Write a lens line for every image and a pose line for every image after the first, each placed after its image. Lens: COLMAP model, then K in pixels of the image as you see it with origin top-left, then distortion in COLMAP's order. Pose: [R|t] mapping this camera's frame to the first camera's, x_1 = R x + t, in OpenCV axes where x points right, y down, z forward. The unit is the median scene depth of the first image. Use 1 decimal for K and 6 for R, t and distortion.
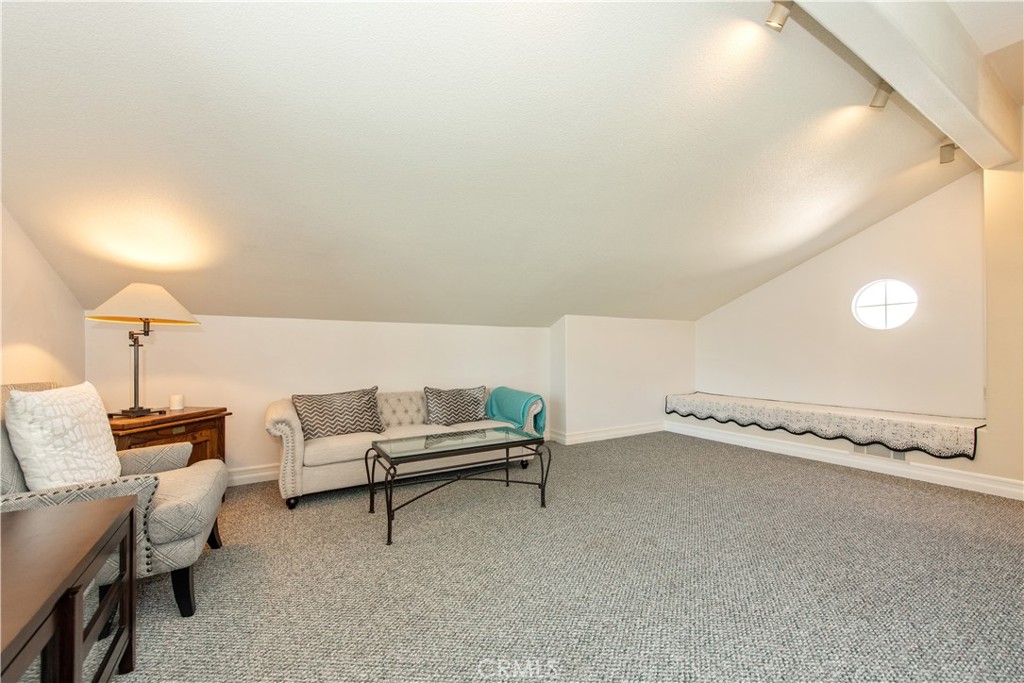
lens RADIAL K [[408.0, 0, 512.1], [0, 408.0, 348.5], [0, 0, 1]] dist [0.004758, -0.001407]
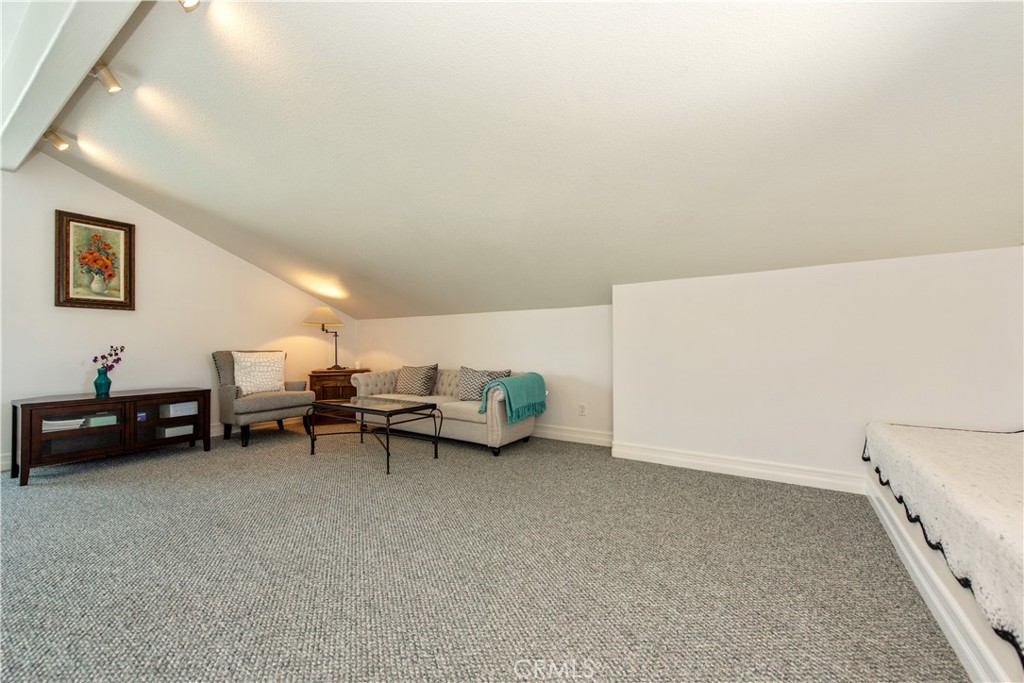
lens RADIAL K [[408.0, 0, 514.7], [0, 408.0, 340.9], [0, 0, 1]] dist [0.004758, -0.001407]
pose [[0.439799, -0.005182, -0.898081, 1.022448], [0.013966, 0.999902, 0.001070, 0.022206], [0.897988, -0.013013, 0.439828, 0.679831]]
